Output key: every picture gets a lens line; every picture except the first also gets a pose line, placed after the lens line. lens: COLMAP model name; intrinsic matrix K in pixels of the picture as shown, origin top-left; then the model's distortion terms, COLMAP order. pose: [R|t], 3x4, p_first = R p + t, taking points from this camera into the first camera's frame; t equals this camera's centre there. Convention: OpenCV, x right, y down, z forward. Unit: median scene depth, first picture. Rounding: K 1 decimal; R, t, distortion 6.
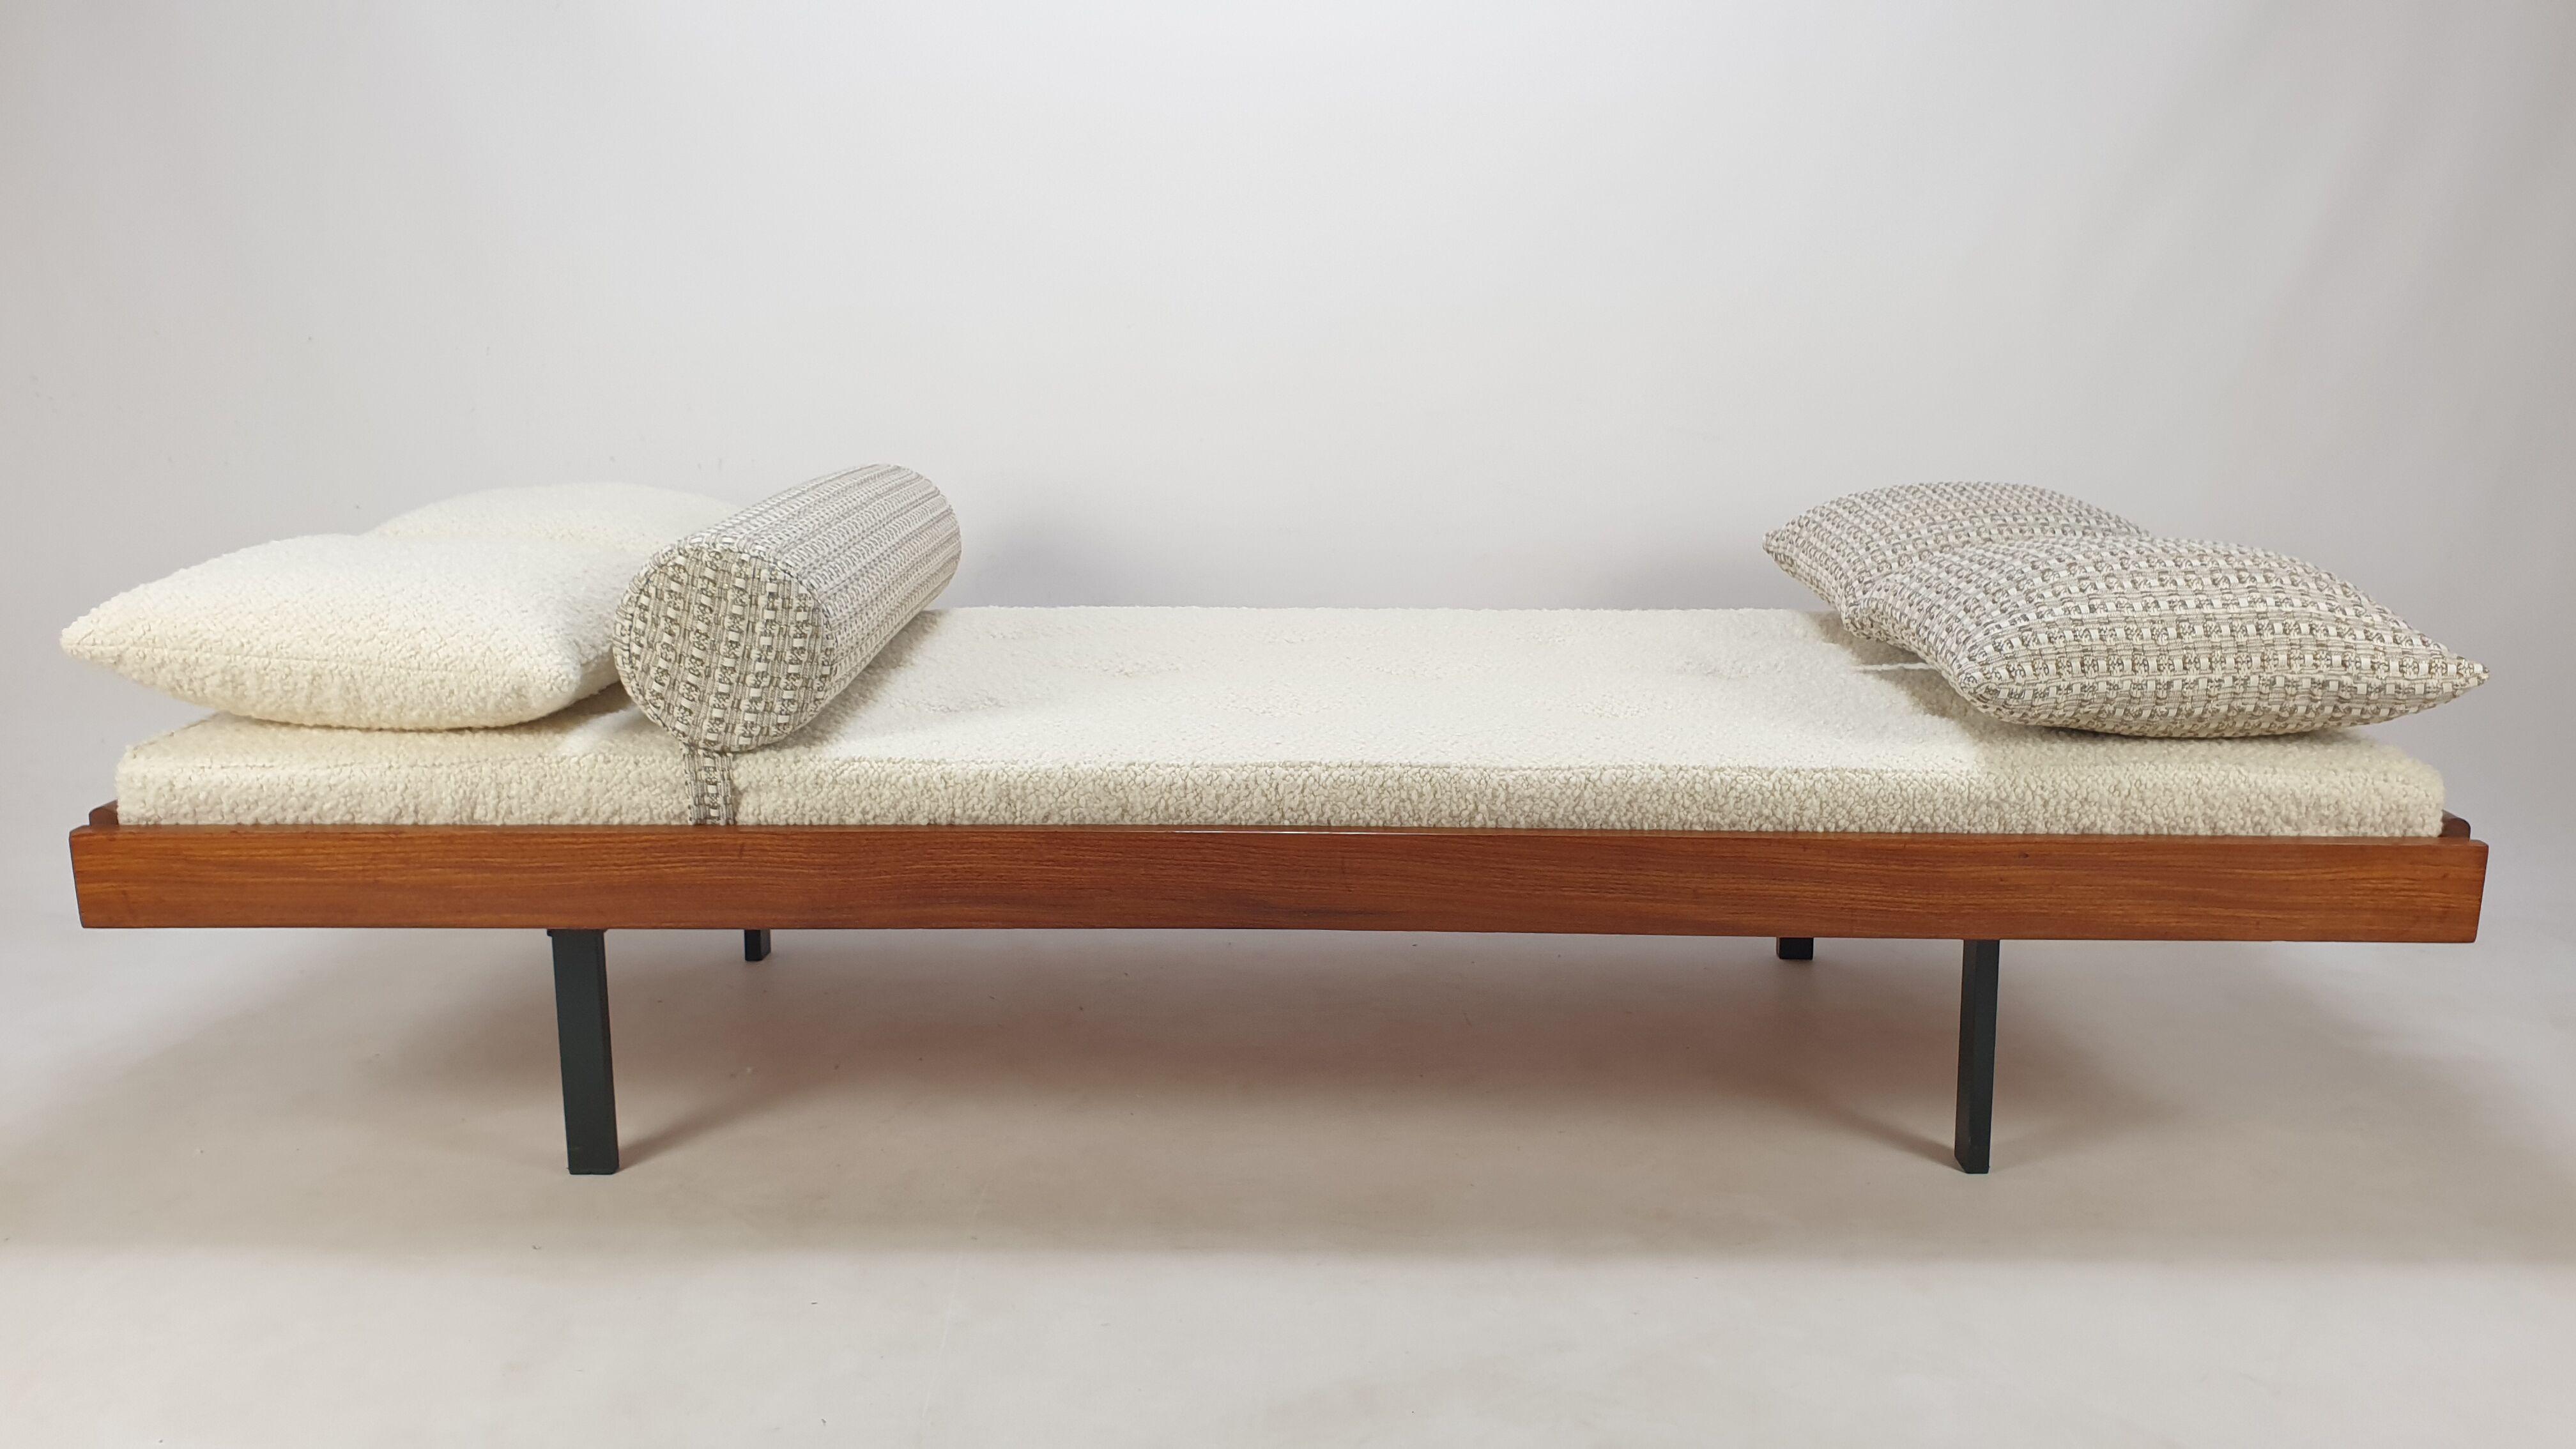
lens RADIAL K [[1923.9, 0, 1304.3], [0, 1923.9, 709.6], [0, 0, 1]] dist [0.026400, -0.026291]
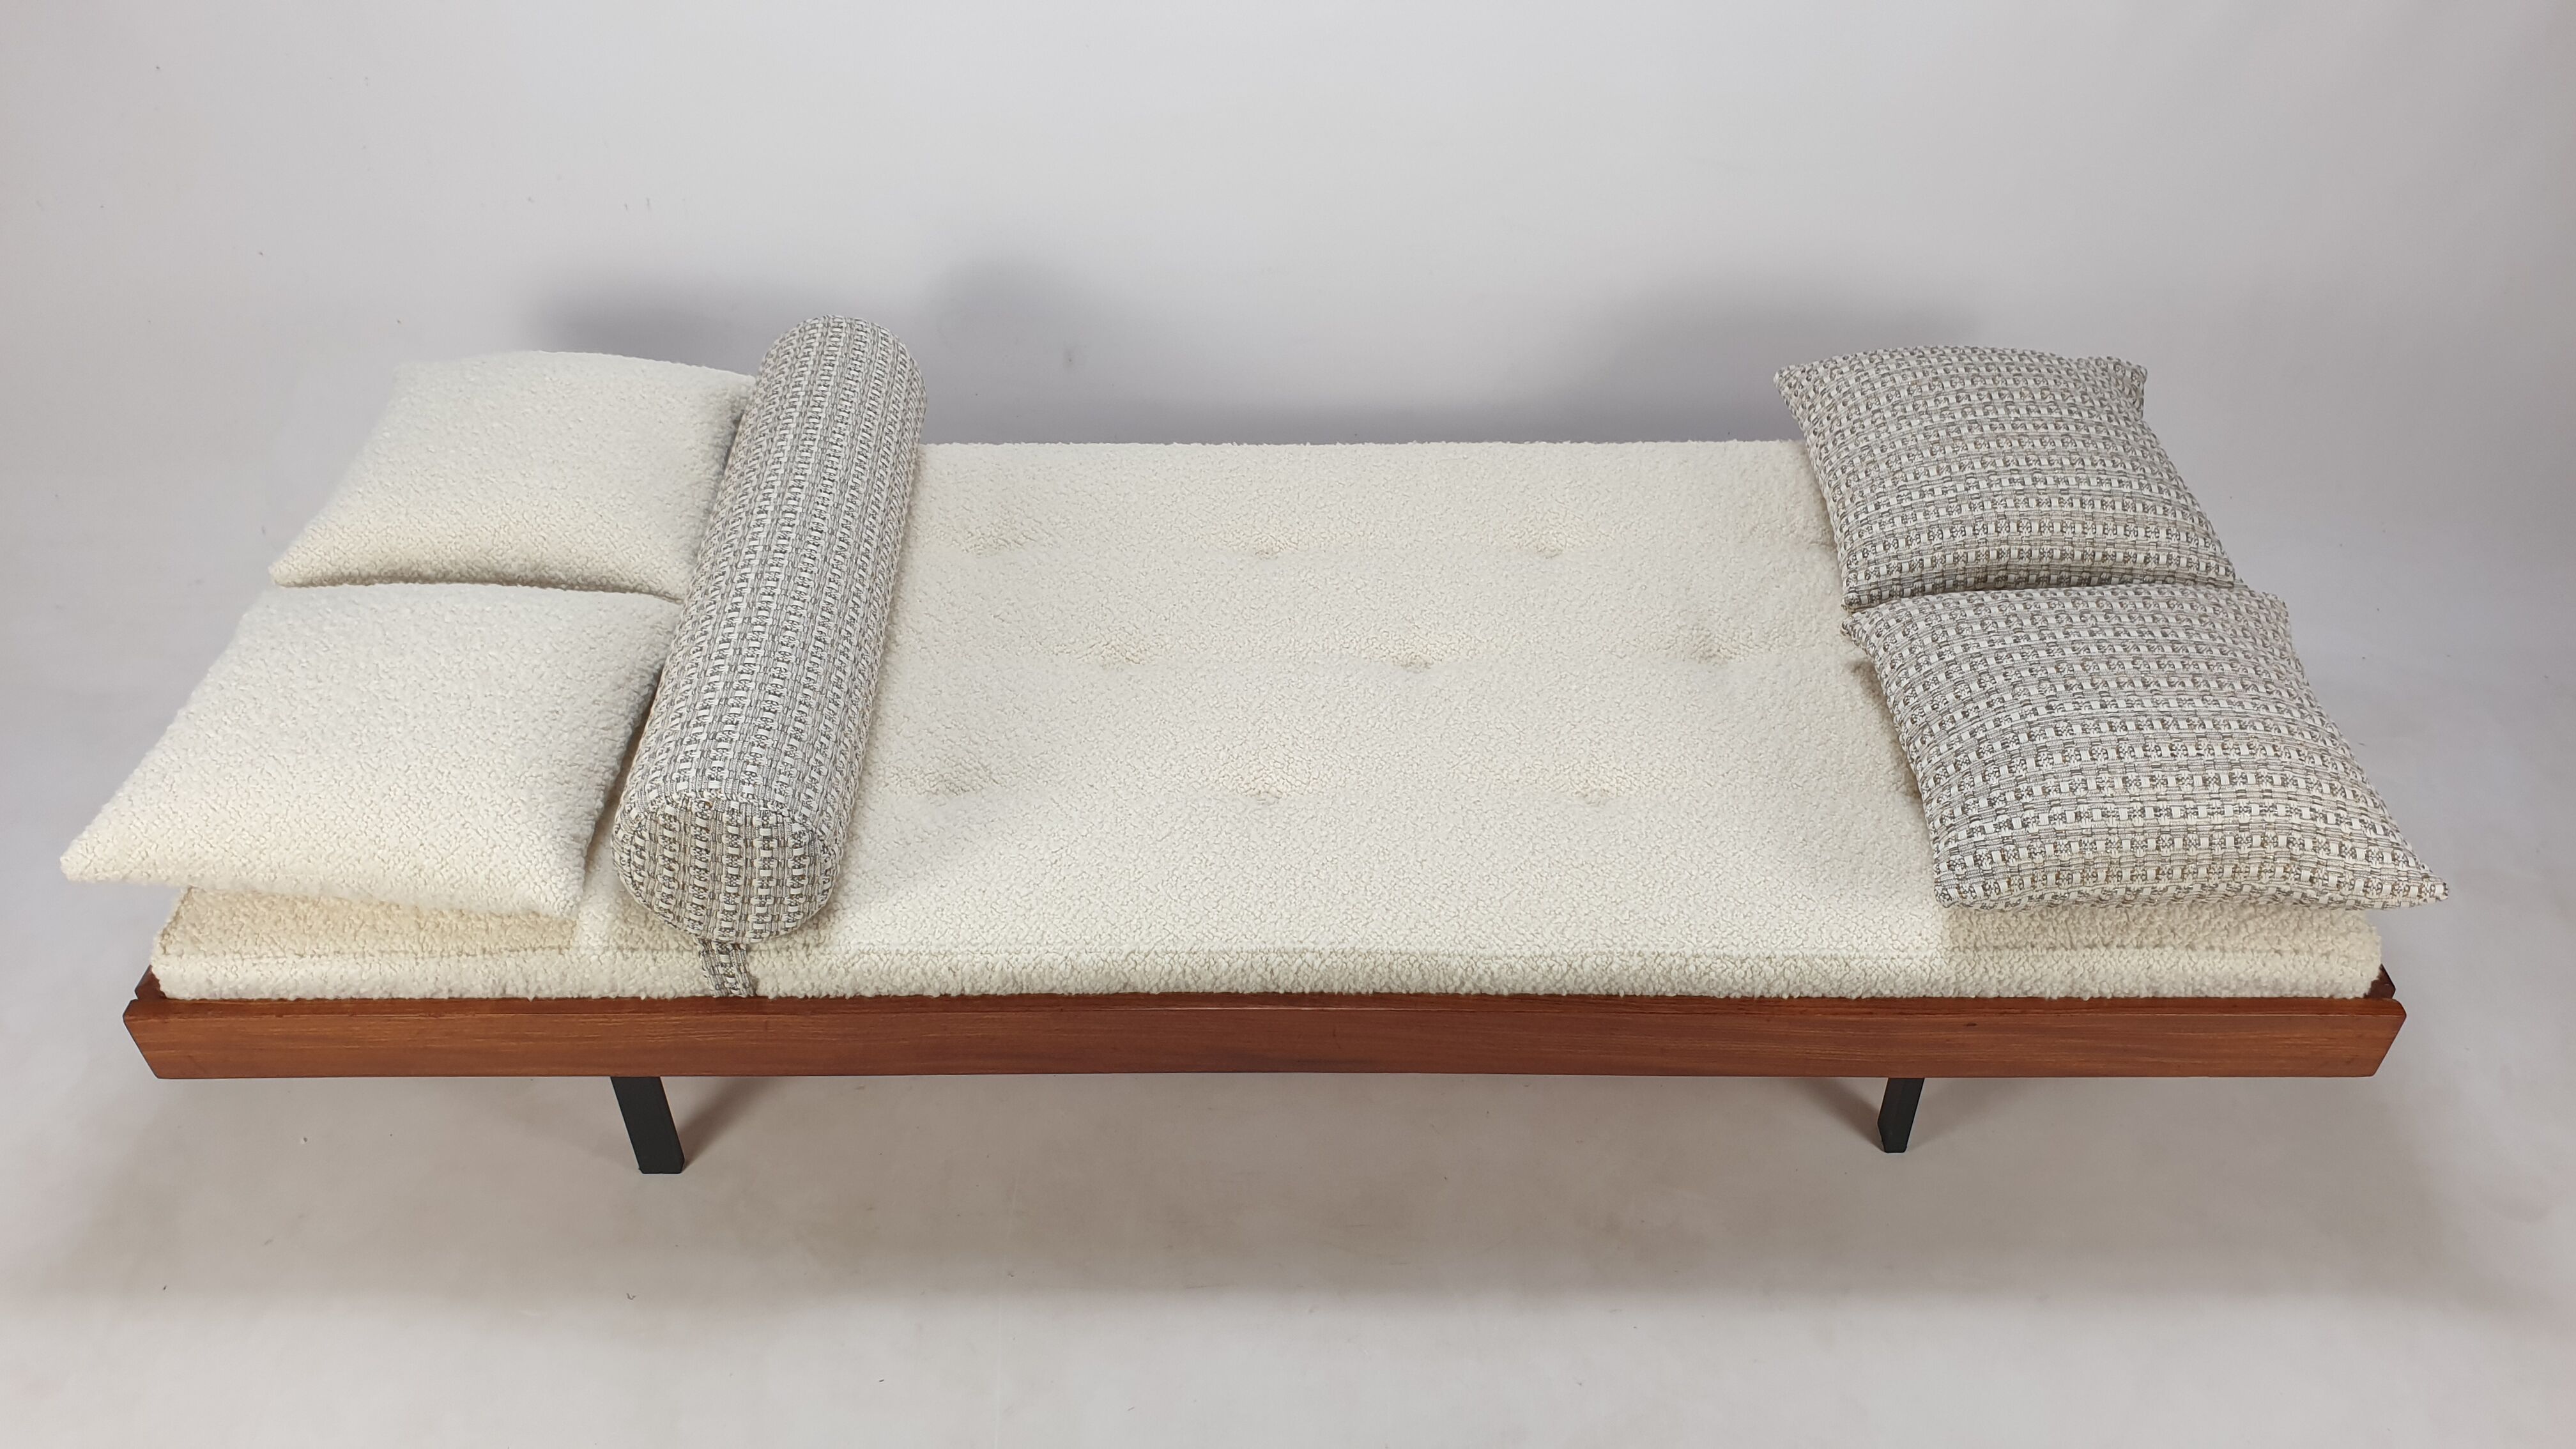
lens RADIAL K [[1923.9, 0, 1302.1], [0, 1923.9, 662.3], [0, 0, 1]] dist [0.026400, -0.026291]
pose [[0.999927, -0.007003, 0.009806, -0.006807], [0.001838, 0.892906, 0.450239, -0.580303], [-0.011909, -0.450188, 0.892854, 0.140535]]
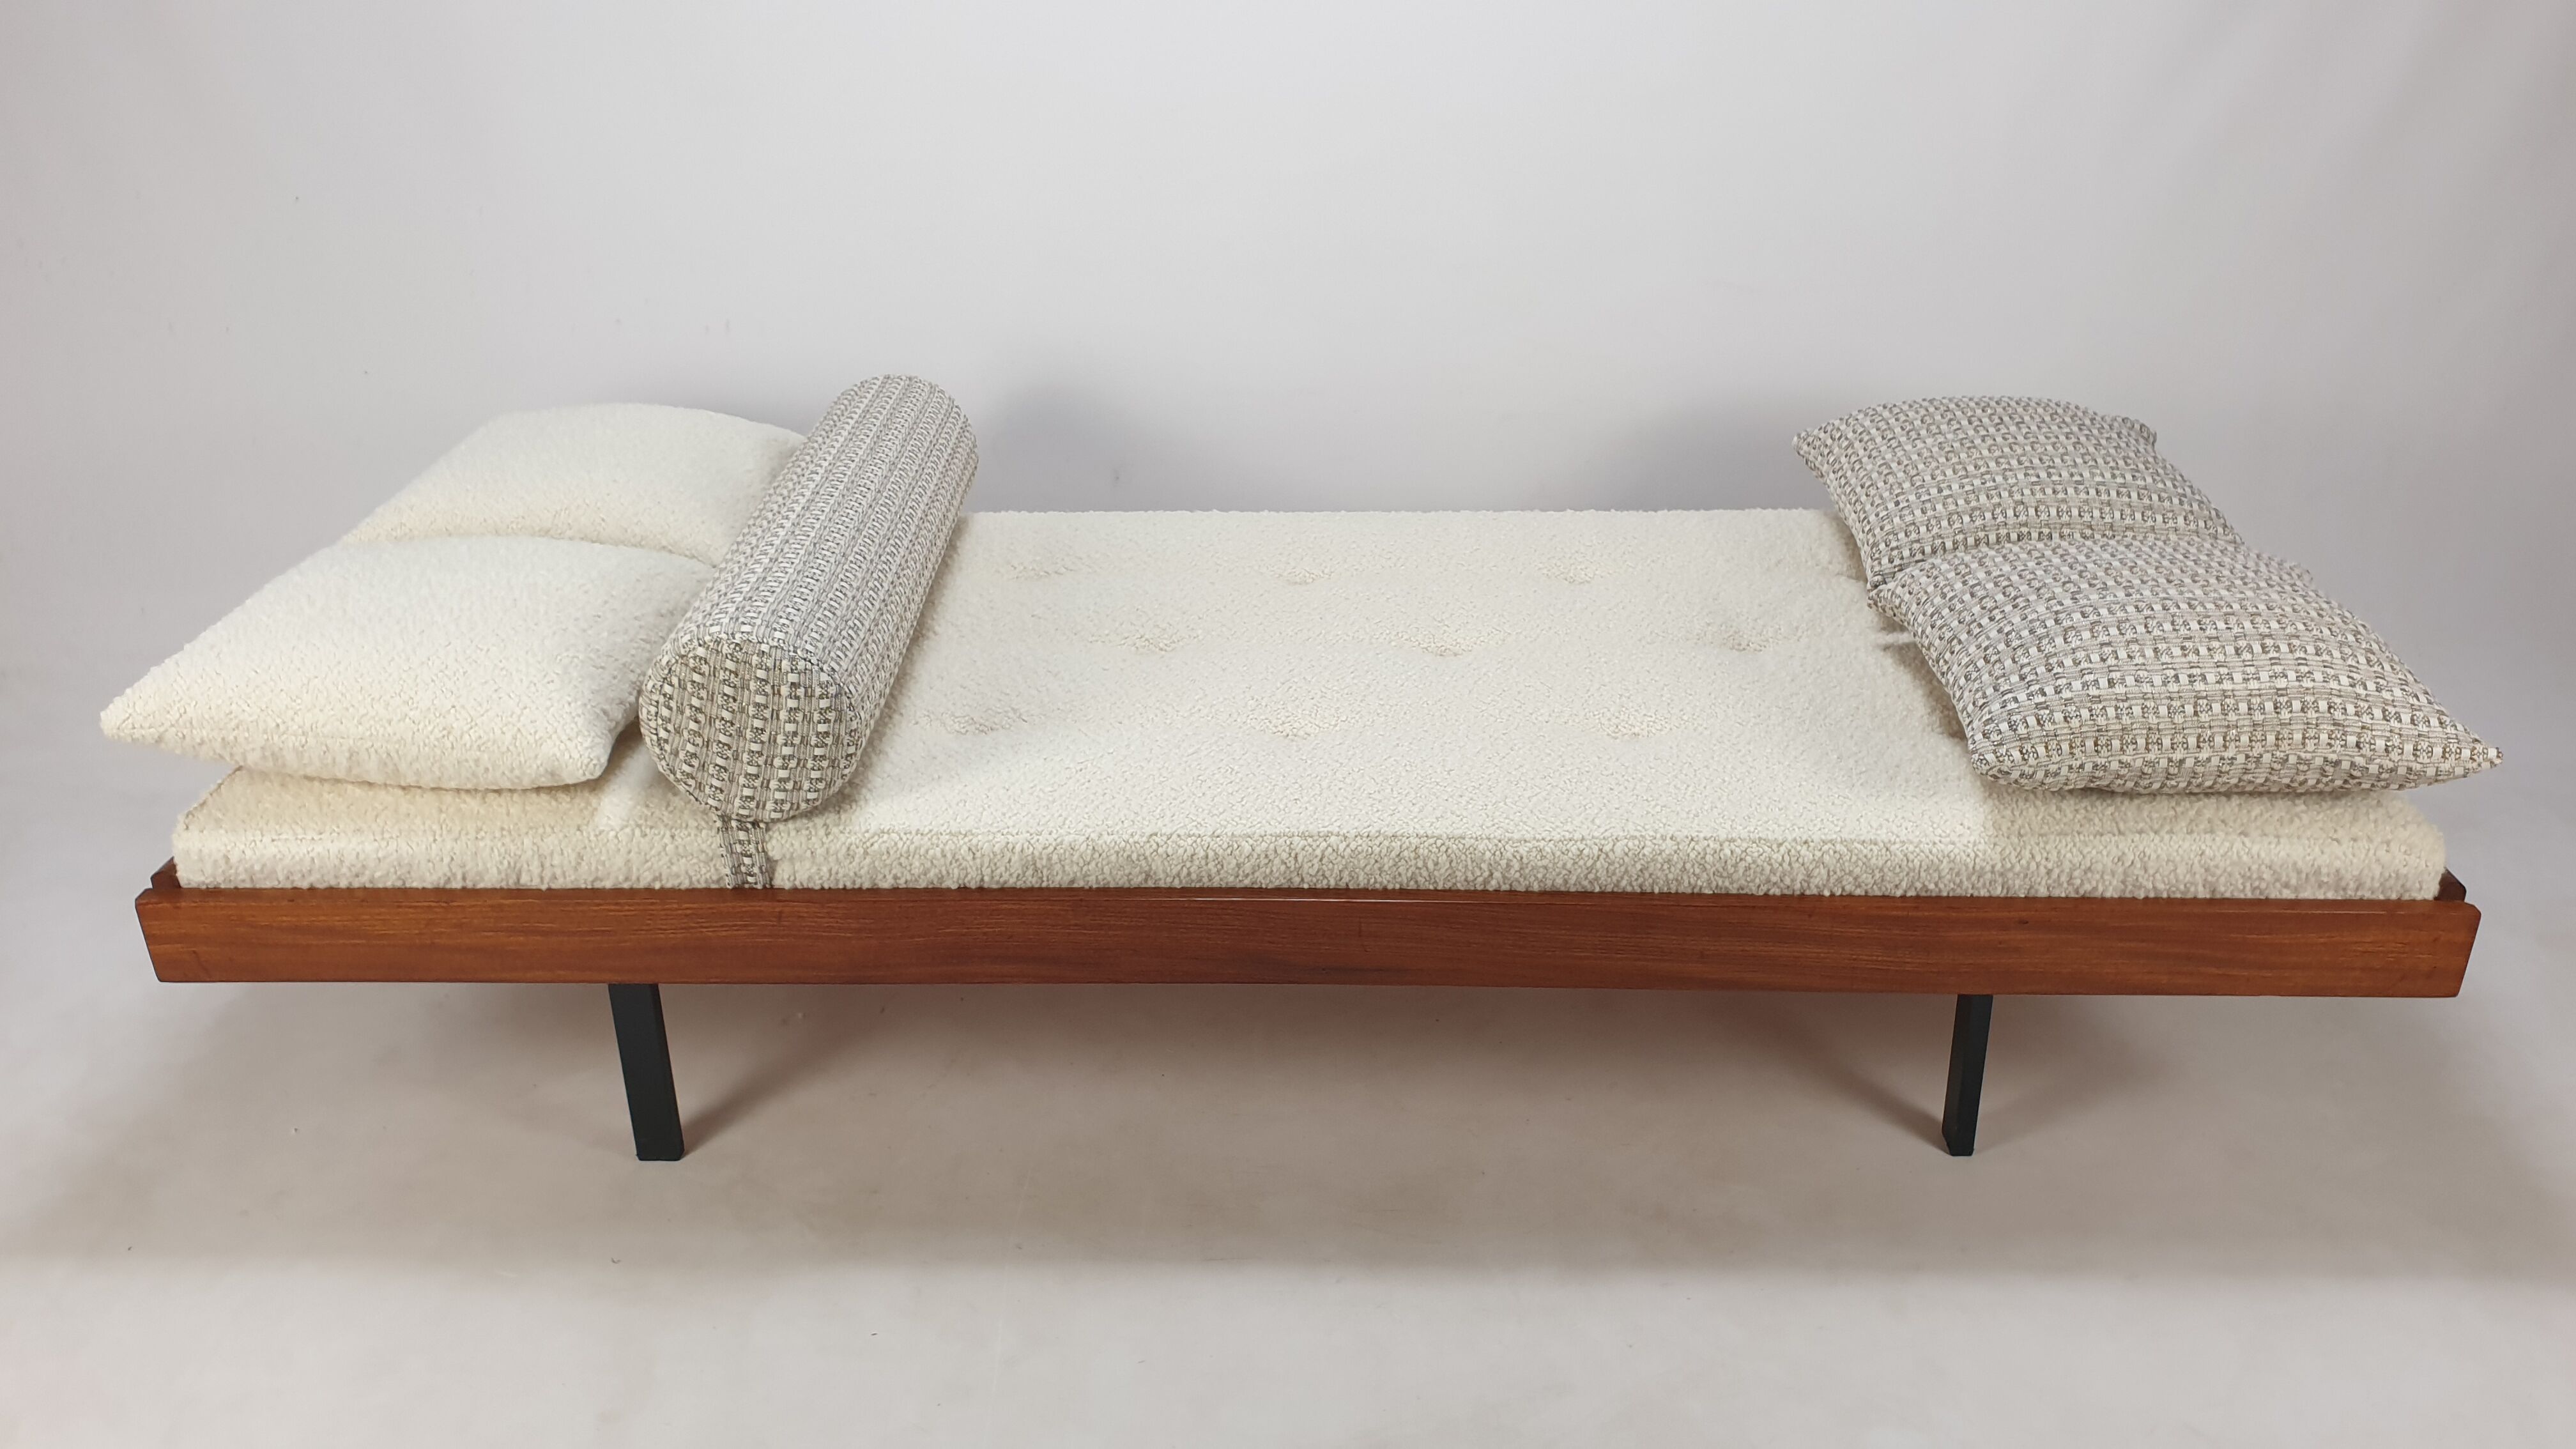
lens RADIAL K [[1923.9, 0, 1307.7], [0, 1923.9, 678.2], [0, 0, 1]] dist [0.026400, -0.026291]
pose [[0.999883, -0.003423, -0.014915, 0.007552], [0.006577, 0.976173, 0.216894, -0.274412], [0.013817, -0.216967, 0.976081, 0.020273]]
